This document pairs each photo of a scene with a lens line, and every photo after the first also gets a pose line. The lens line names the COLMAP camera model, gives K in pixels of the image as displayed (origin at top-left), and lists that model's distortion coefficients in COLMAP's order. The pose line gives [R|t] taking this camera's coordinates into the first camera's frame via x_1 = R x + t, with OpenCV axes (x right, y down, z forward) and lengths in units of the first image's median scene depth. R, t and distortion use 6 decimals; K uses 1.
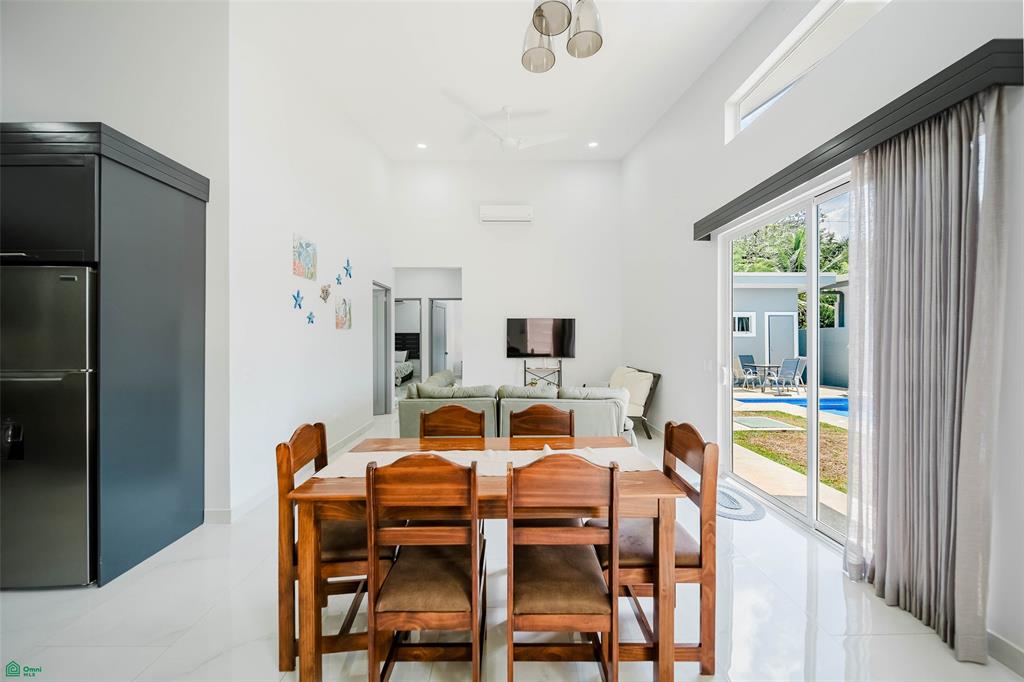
lens RADIAL K [[359.4, 0, 510.2], [0, 359.4, 336.4], [0, 0, 1]] dist [-0.000776, -0.000036]
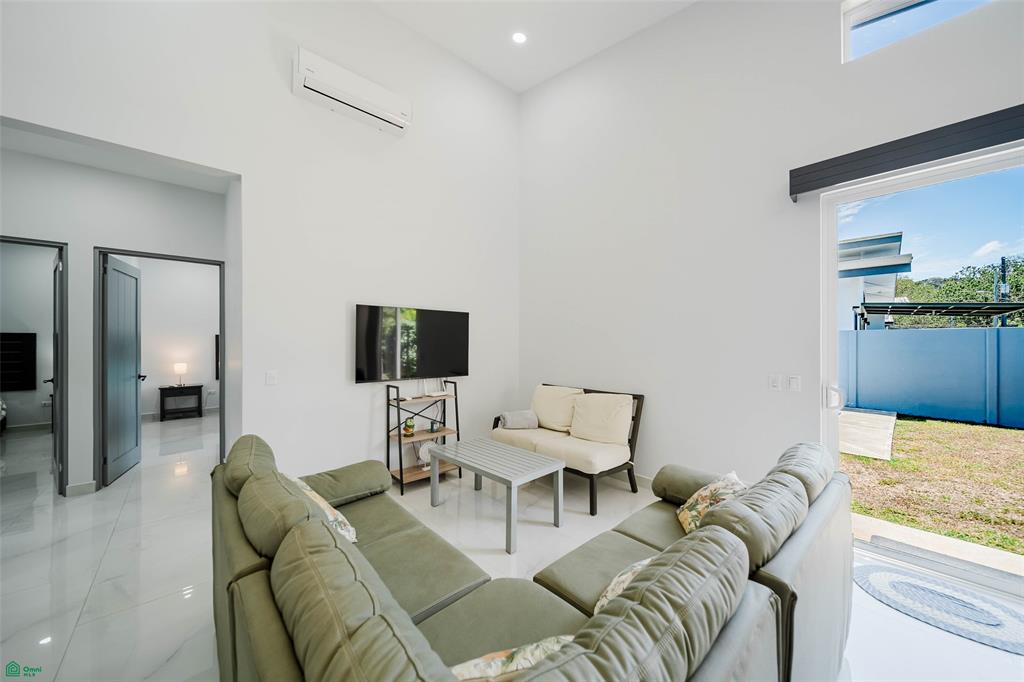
lens RADIAL K [[359.4, 0, 510.2], [0, 359.4, 336.4], [0, 0, 1]] dist [-0.000776, -0.000036]
pose [[0.751314, 0.014056, 0.659795, -0.276535], [-0.001799, 0.999813, -0.019251, 0.006061], [-0.659942, 0.013277, 0.751199, 0.754312]]
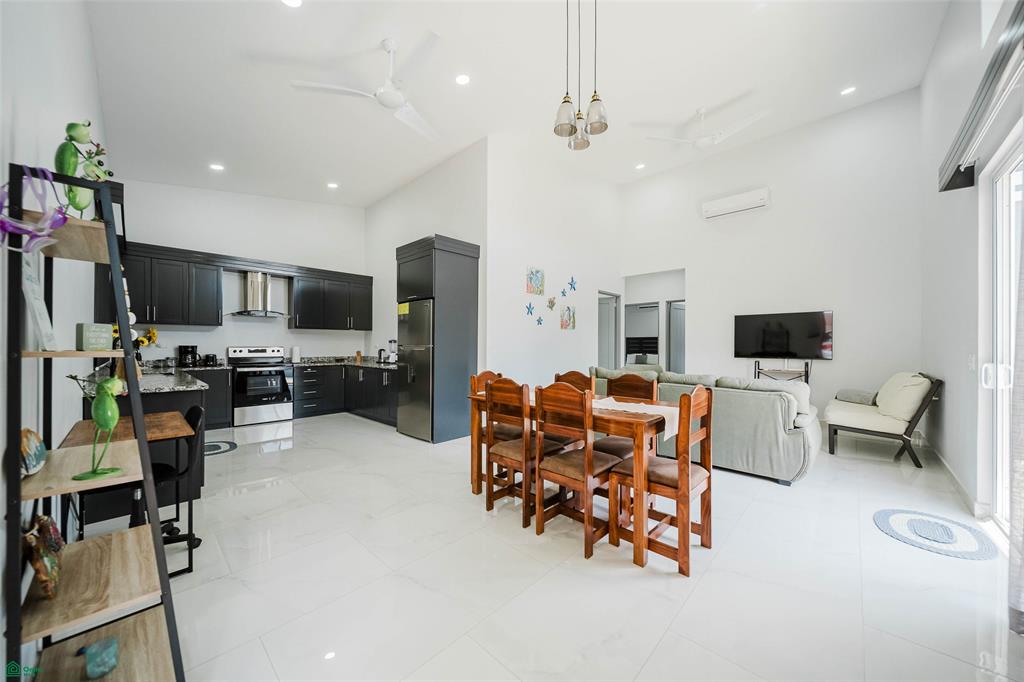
lens RADIAL K [[361.0, 0, 512.0], [0, 361.0, 341.0], [0, 0, 1]] dist [0.000008, -0.000012]
pose [[0.719033, -0.007670, -0.694934, 0.357228], [-0.000703, 0.999931, -0.011765, 0.043973], [0.694976, 0.008948, 0.718977, -0.127463]]
